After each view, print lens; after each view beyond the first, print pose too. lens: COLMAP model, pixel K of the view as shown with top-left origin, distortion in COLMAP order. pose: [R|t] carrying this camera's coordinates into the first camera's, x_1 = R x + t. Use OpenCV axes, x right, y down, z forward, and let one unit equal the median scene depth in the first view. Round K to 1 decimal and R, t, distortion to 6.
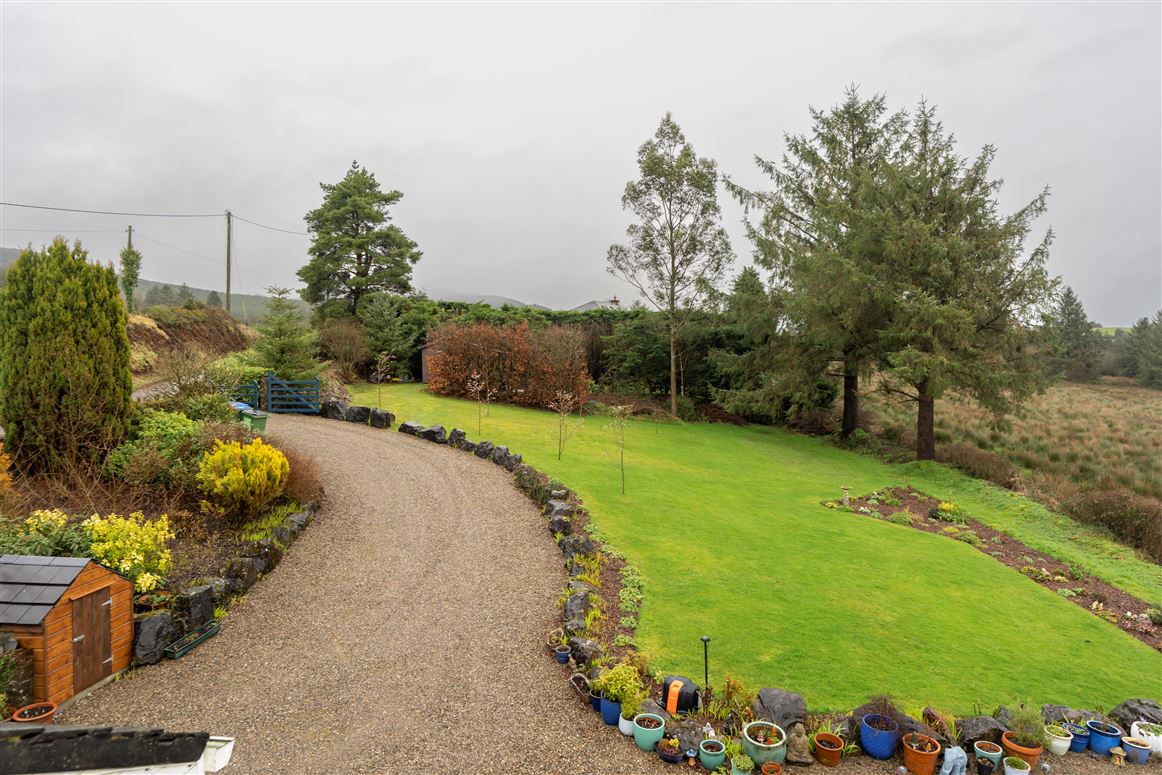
lens RADIAL K [[781.4, 0, 581.0], [0, 781.4, 387.5], [0, 0, 1]] dist [-0.000417, -0.000805]
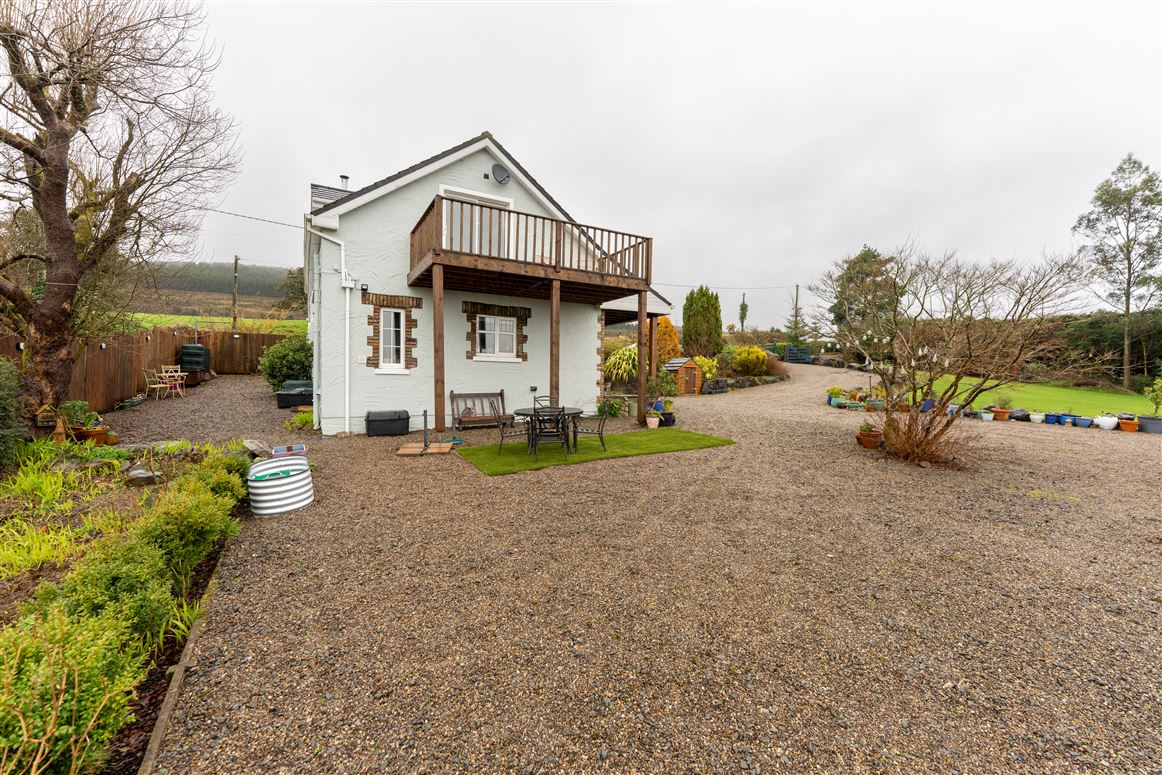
lens RADIAL K [[468.4, 0, 581.0], [0, 468.4, 387.5], [0, 0, 1]] dist [-0.000803, -0.000213]
pose [[0.617728, 0.024303, -0.786016, 0.171100], [-0.053183, 0.998525, -0.010923, 0.089985], [0.784591, 0.048551, 0.618109, -0.164323]]
